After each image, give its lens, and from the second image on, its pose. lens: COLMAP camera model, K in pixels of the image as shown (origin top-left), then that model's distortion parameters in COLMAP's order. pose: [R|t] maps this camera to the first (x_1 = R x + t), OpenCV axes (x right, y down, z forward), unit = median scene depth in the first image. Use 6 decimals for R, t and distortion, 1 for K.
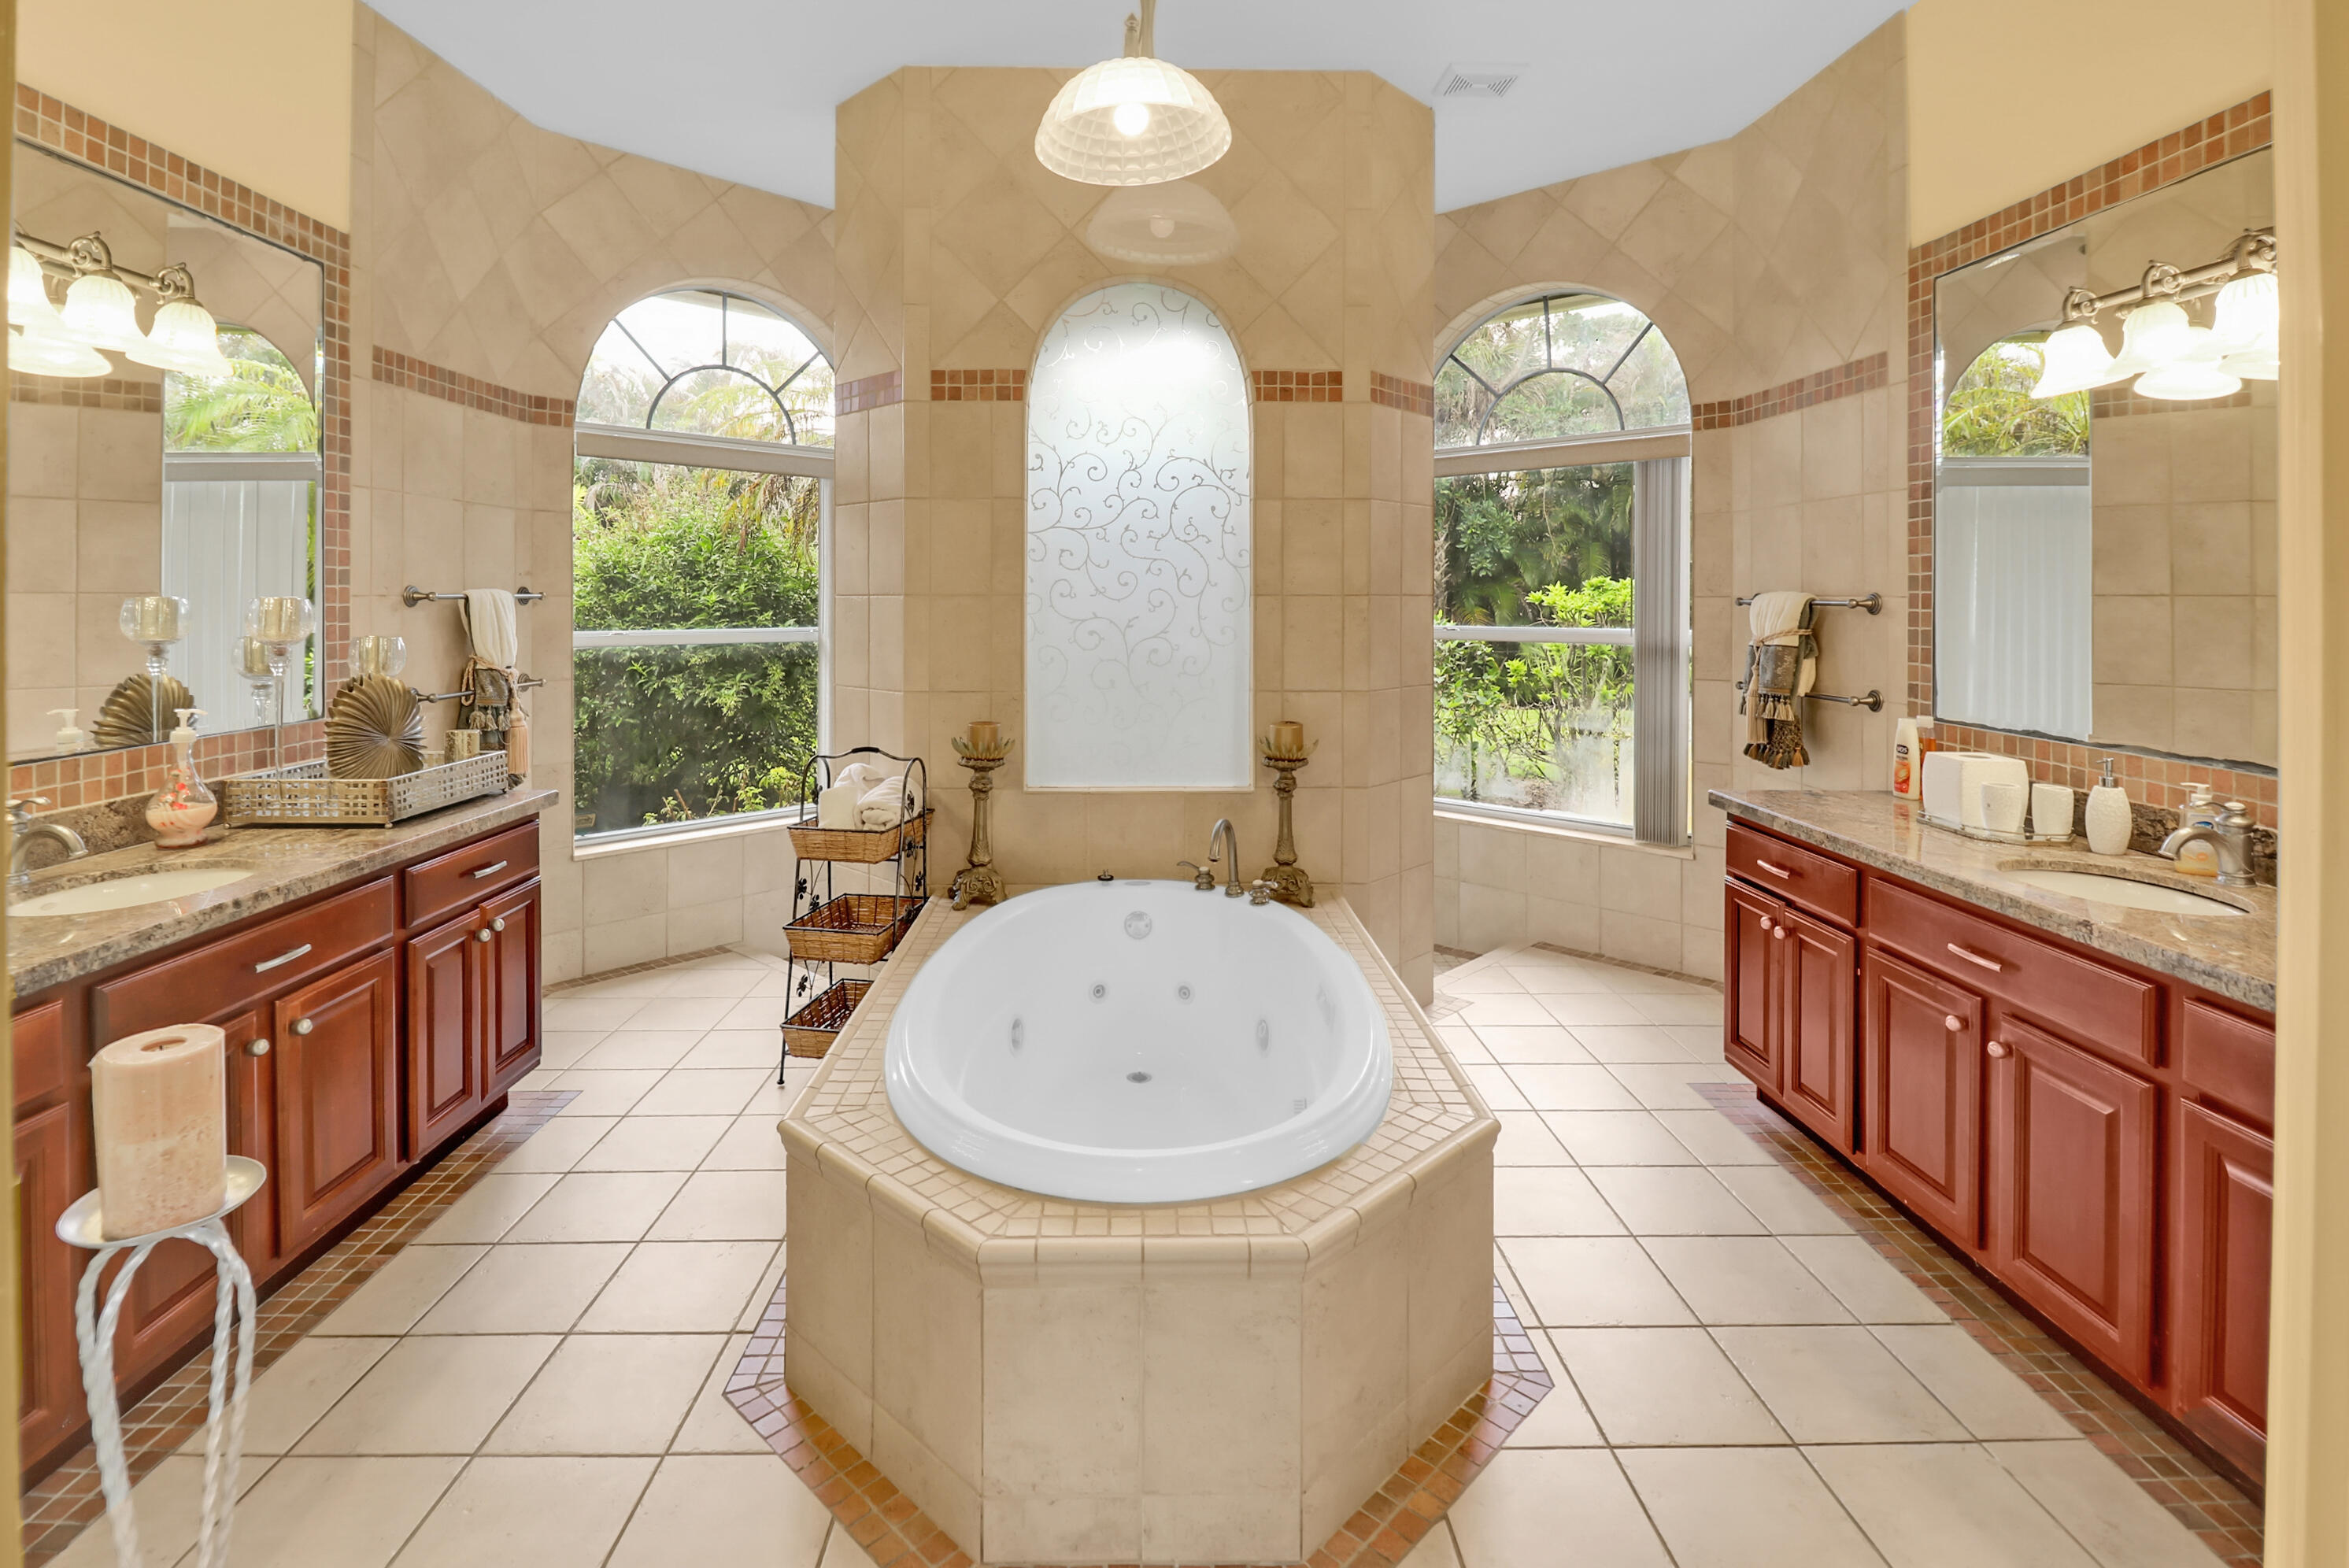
lens RADIAL K [[1092.4, 0, 1173.5], [0, 1092.4, 698.1], [0, 0, 1]] dist [0.011167, -0.015388]
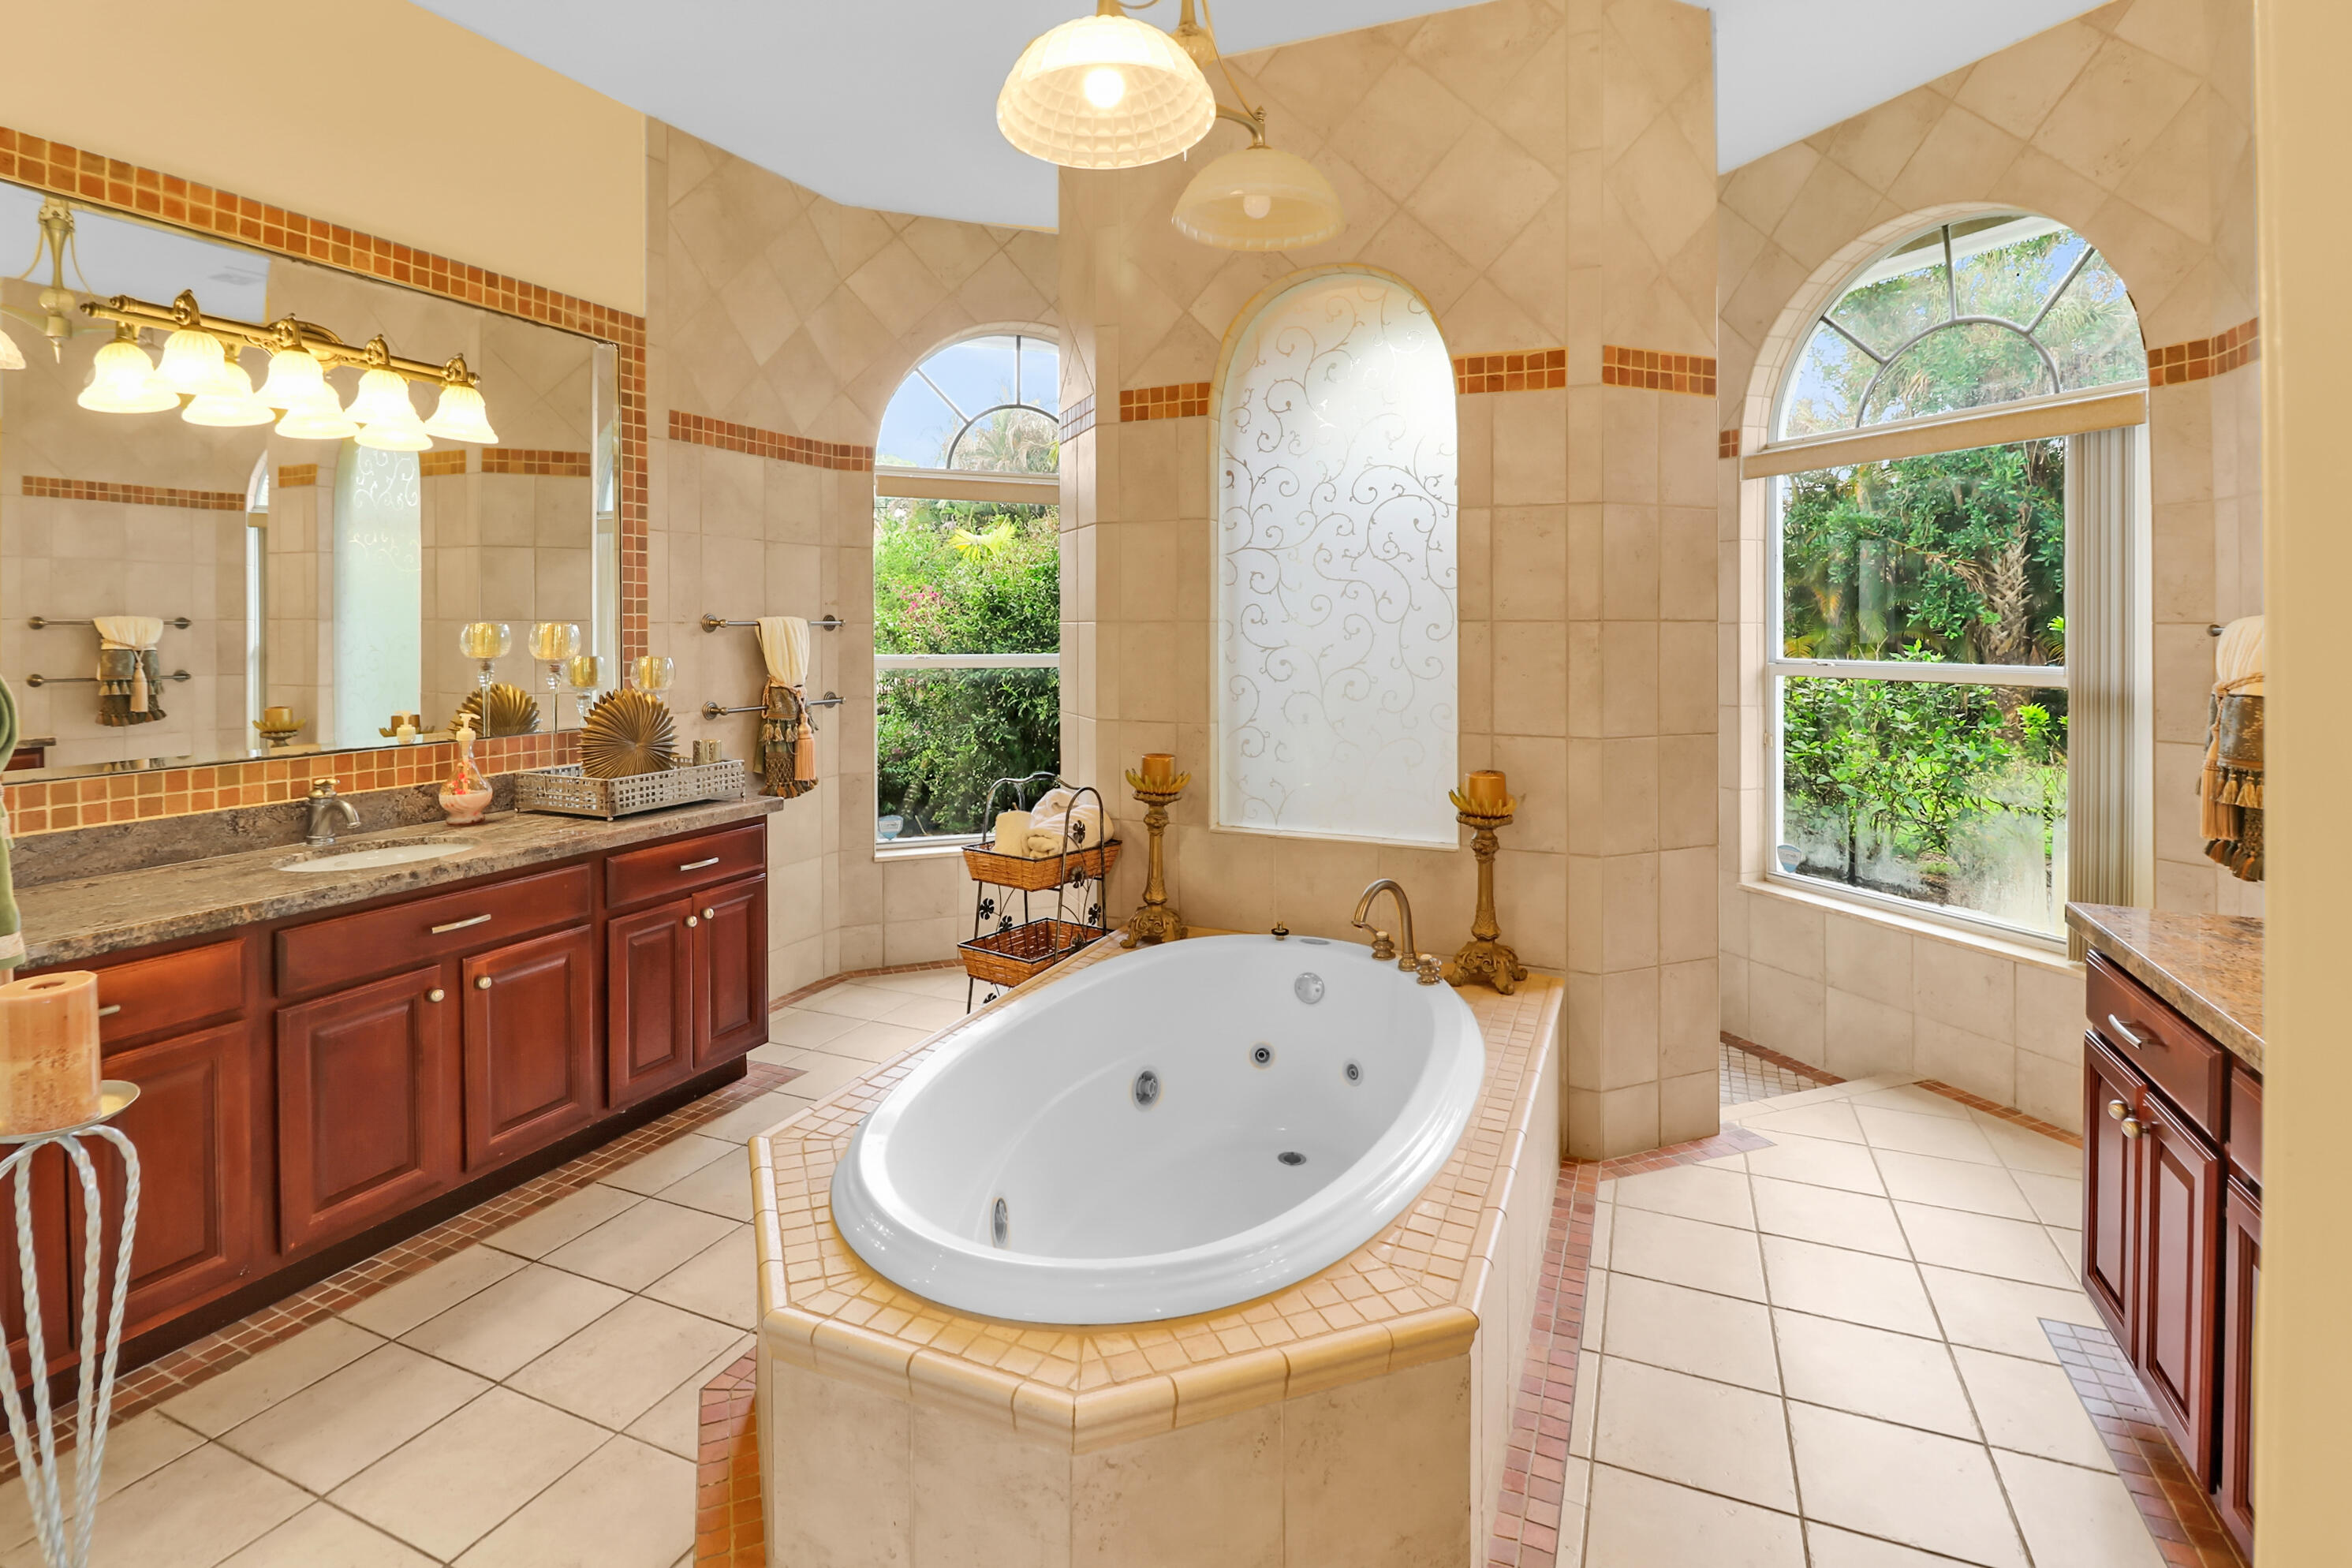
lens RADIAL K [[1111.1, 0, 1172.4], [0, 1111.1, 715.6], [0, 0, 1]] dist [0.010131, -0.016632]
pose [[0.912748, 0.033129, -0.407178, 0.232902], [-0.037222, 0.999305, -0.002132, -0.010316], [0.406824, 0.017102, 0.913346, 0.117557]]
